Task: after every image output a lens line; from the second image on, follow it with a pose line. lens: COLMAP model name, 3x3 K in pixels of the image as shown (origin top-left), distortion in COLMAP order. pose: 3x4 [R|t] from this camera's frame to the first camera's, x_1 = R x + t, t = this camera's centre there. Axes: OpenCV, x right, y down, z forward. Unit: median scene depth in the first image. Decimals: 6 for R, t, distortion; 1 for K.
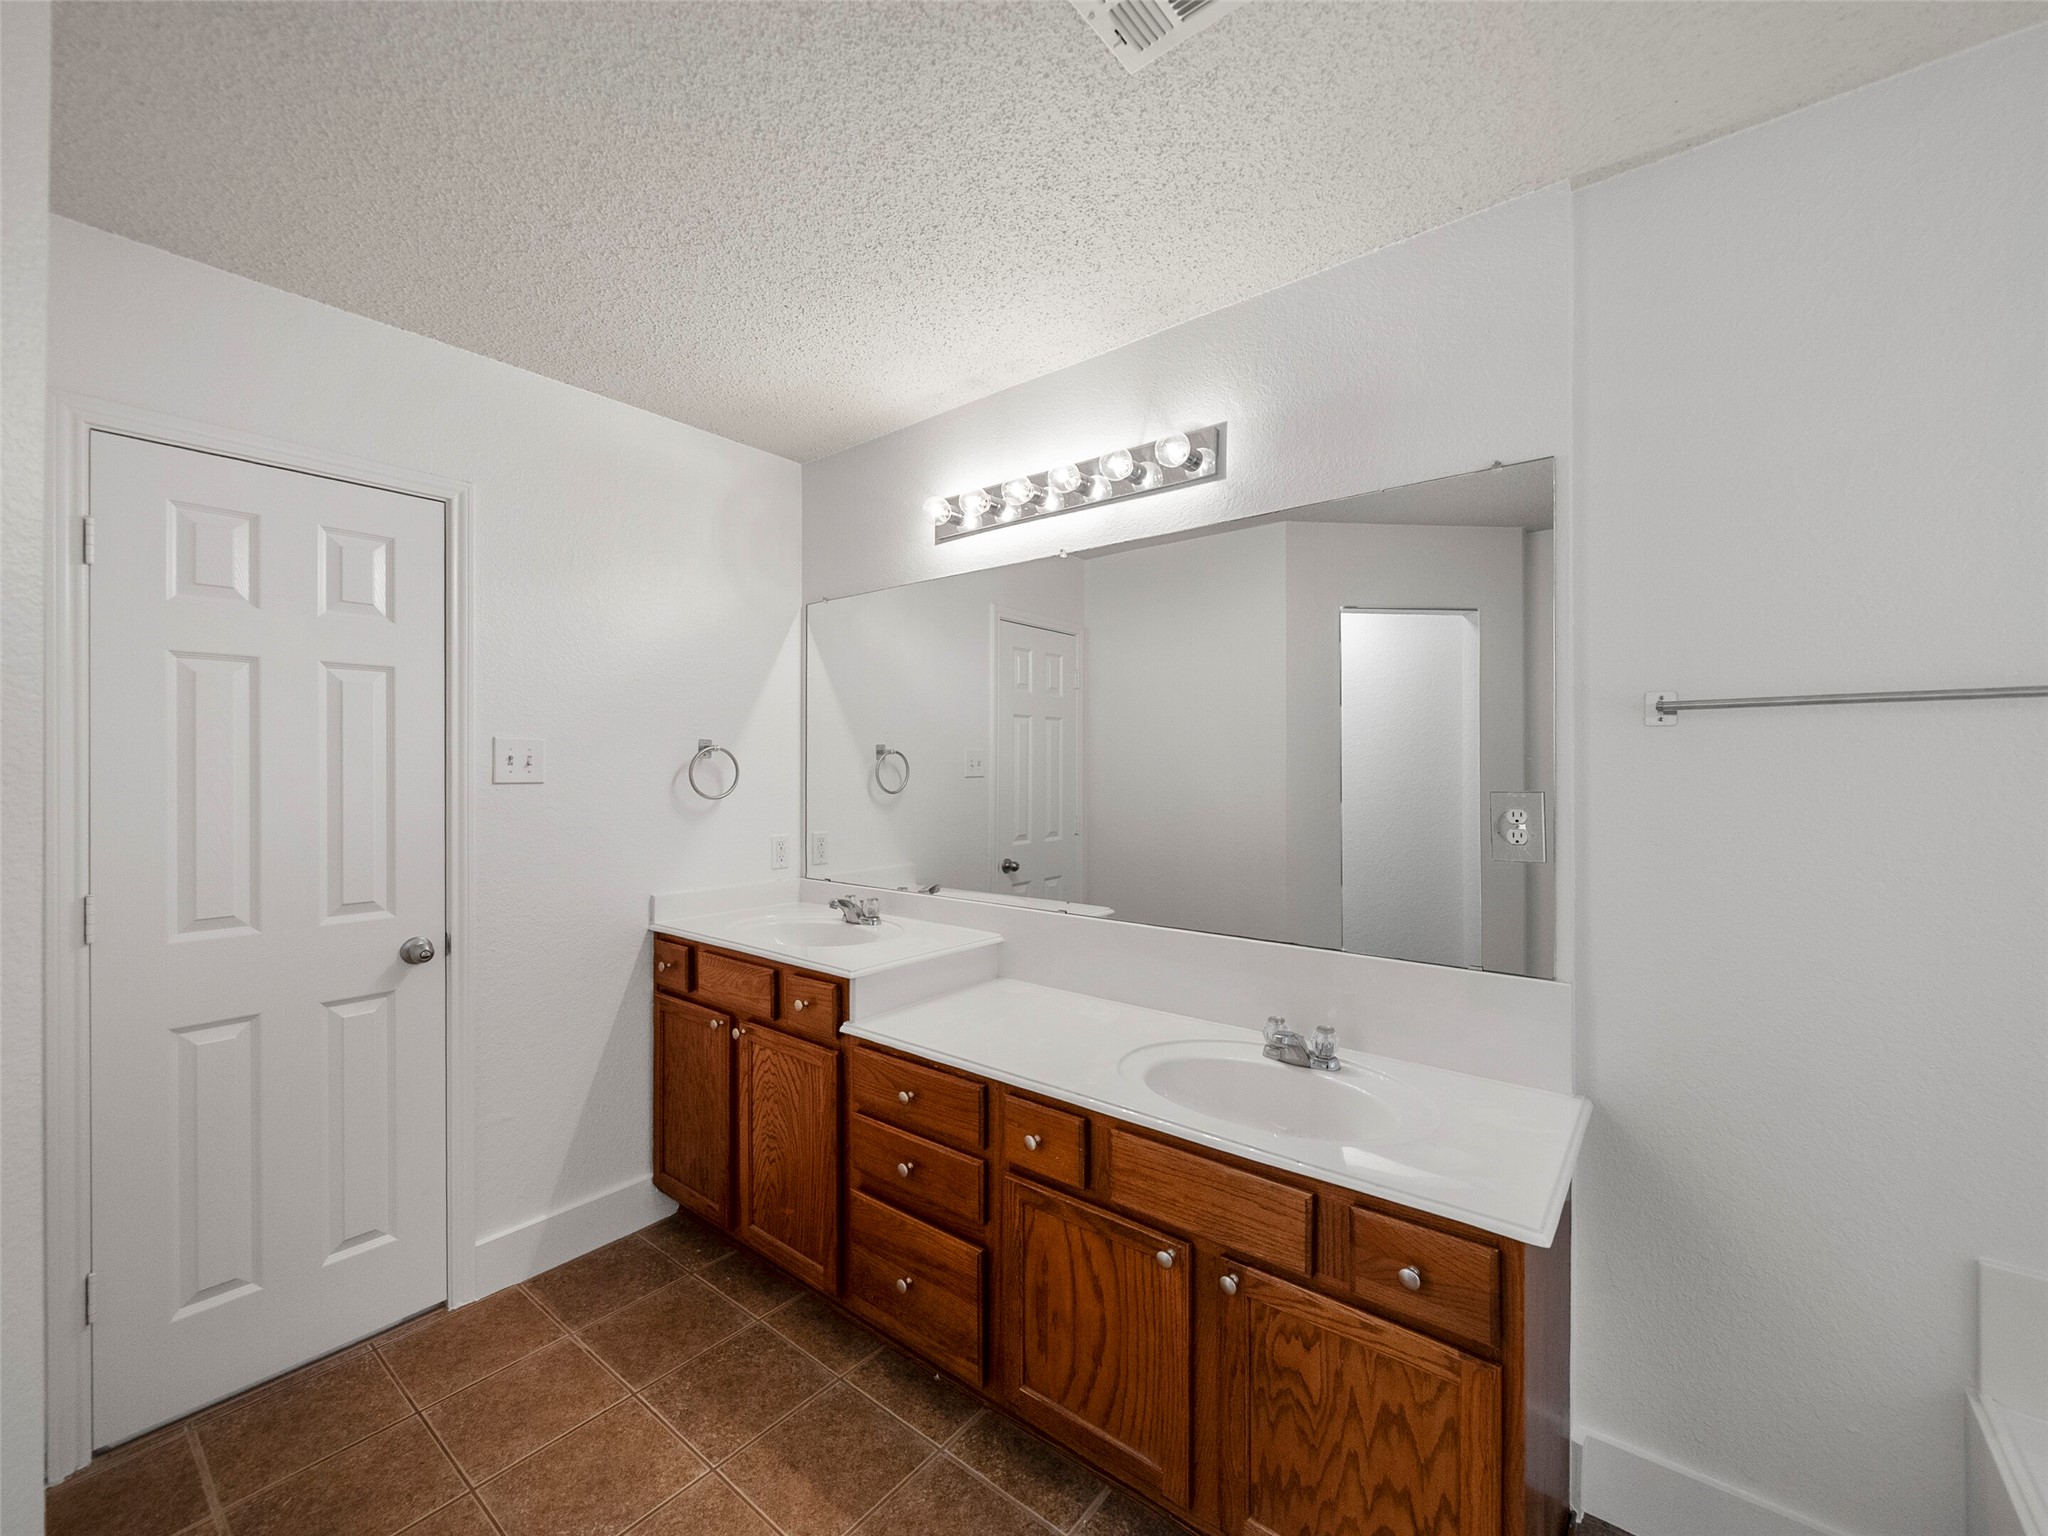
lens RADIAL K [[830.6, 0, 1005.9], [0, 830.6, 762.7], [0, 0, 1]] dist [-0.001339, -0.001344]
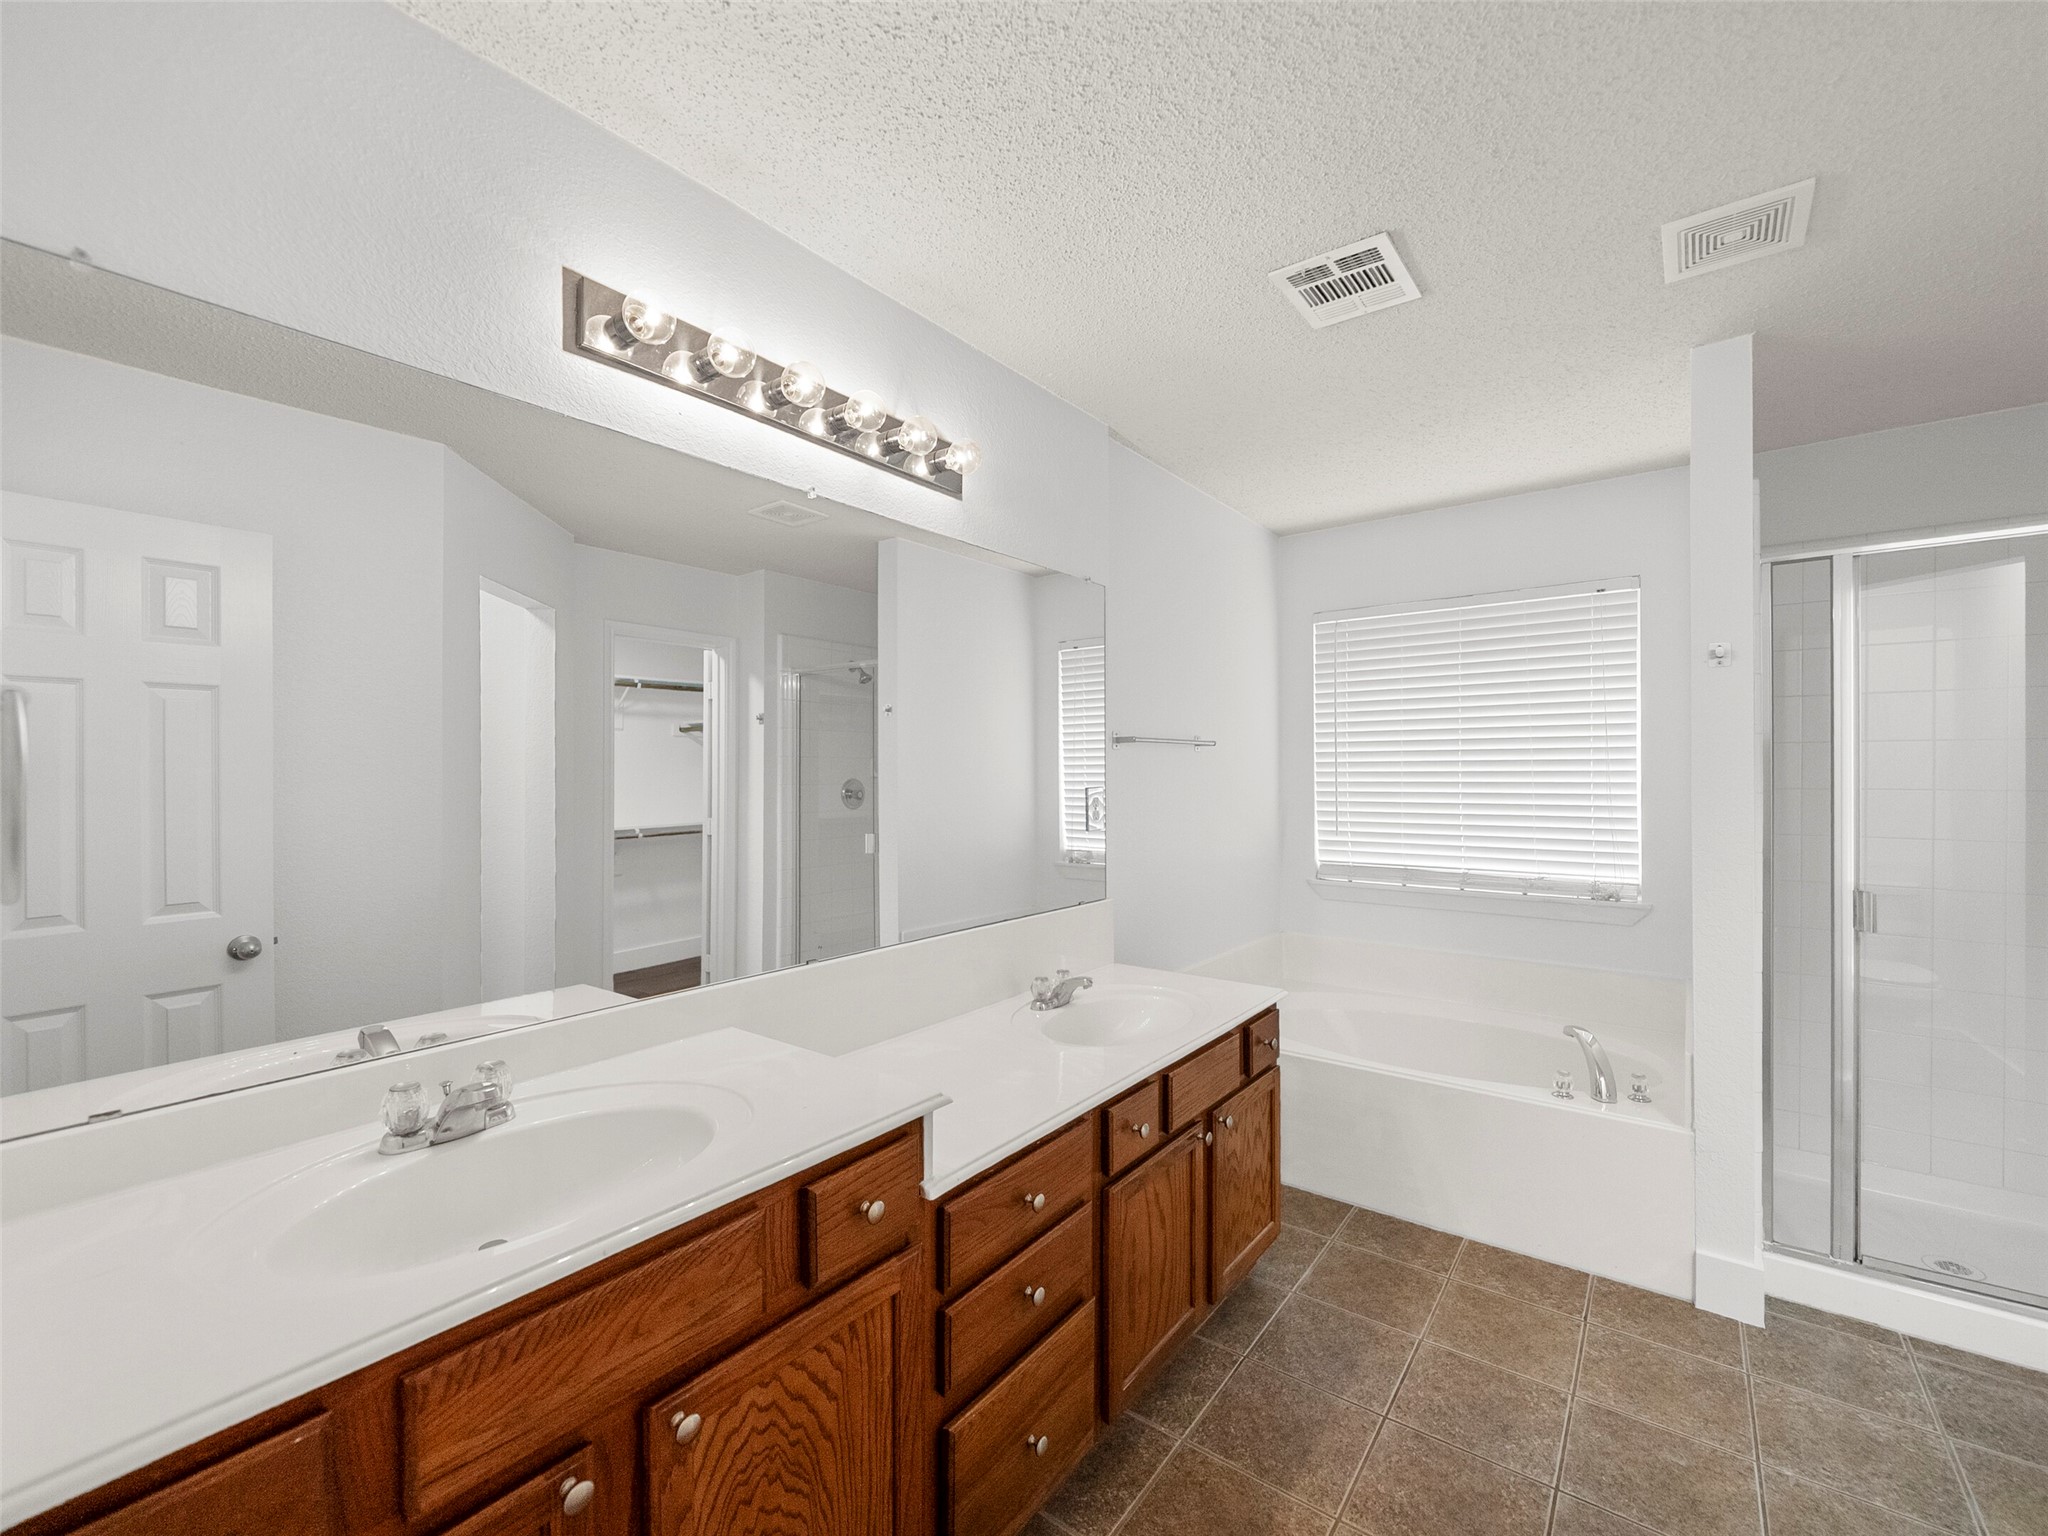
lens RADIAL K [[830.6, 0, 1029.5], [0, 830.6, 776.2], [0, 0, 1]] dist [-0.001339, -0.001344]
pose [[-0.017297, -0.004363, 0.999841, -0.770162], [-0.002532, 0.999987, 0.004320, 0.006334], [-0.999847, -0.002457, -0.017308, 0.888652]]
